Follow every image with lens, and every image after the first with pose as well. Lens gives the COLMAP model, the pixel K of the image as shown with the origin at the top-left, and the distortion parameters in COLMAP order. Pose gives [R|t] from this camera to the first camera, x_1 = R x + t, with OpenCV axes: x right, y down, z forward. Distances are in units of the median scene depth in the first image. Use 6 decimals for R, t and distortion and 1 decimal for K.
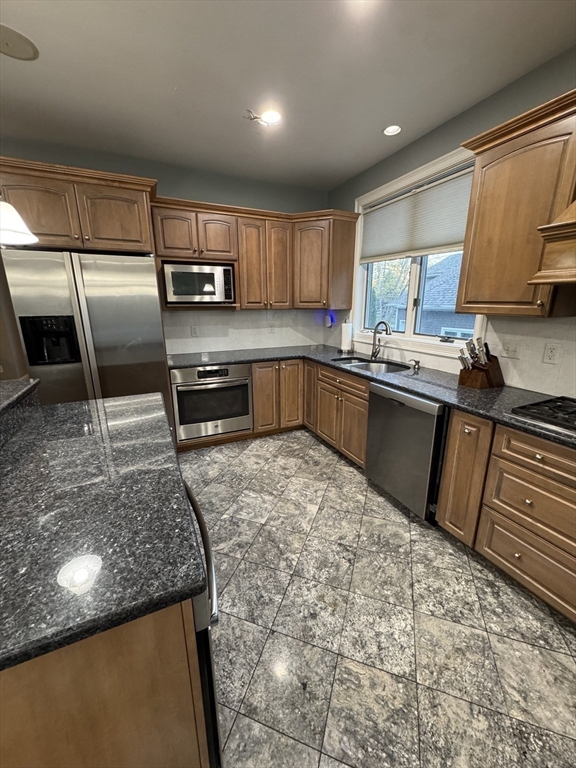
lens RADIAL K [[306.6, 0, 287.6], [0, 306.6, 383.6], [0, 0, 1]] dist [-0.002355, 0.000148]
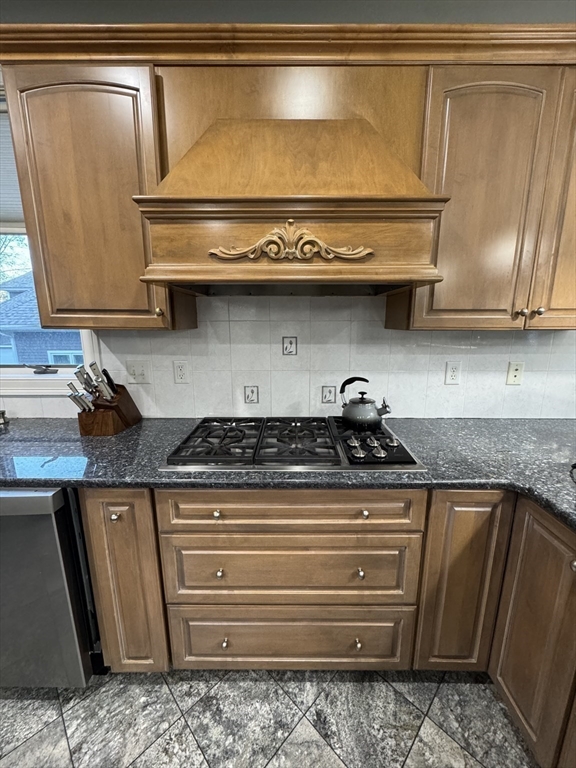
lens RADIAL K [[306.6, 0, 290.1], [0, 306.6, 385.9], [0, 0, 1]] dist [-0.002355, 0.000148]
pose [[0.432293, -0.176818, 0.884227, 0.221536], [0.227876, 0.970180, 0.082600, -0.061400], [-0.872465, 0.165787, 0.459695, 0.338757]]
